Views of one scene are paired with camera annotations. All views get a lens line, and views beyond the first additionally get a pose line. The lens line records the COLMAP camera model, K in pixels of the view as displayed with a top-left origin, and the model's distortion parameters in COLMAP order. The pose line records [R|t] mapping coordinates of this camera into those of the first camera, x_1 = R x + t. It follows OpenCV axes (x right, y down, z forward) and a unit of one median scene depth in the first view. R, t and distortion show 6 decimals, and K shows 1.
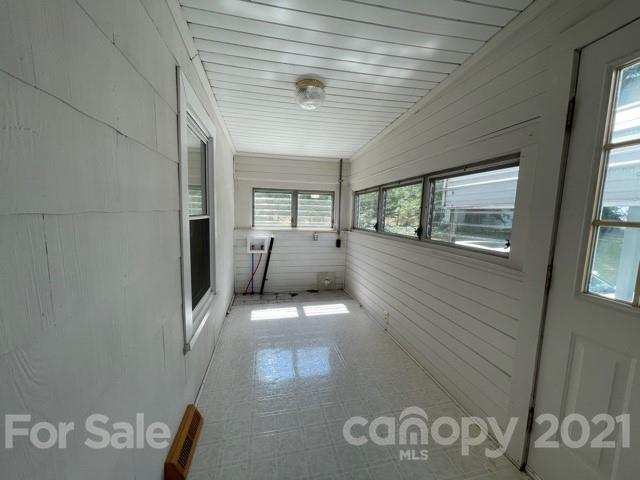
lens RADIAL K [[257.2, 0, 318.3], [0, 257.2, 240.6], [0, 0, 1]] dist [-0.003371, -0.000150]
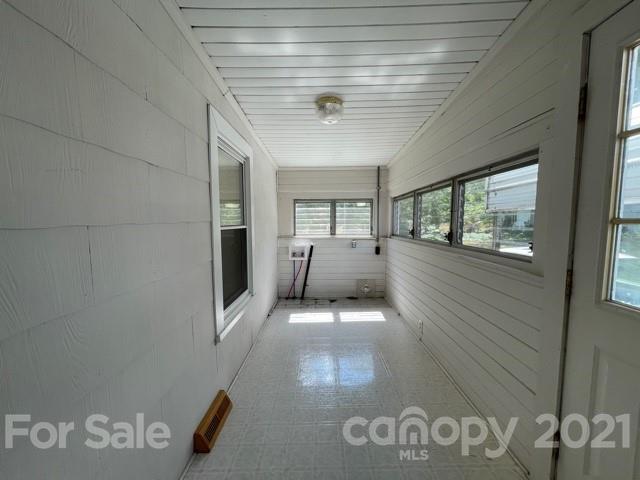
lens RADIAL K [[257.2, 0, 319.0], [0, 257.2, 241.3], [0, 0, 1]] dist [-0.003371, -0.000150]
pose [[0.976716, -0.014102, -0.214072, 0.151360], [0.007373, 0.999454, -0.032198, 0.011688], [0.214409, 0.029870, 0.976287, -0.042117]]
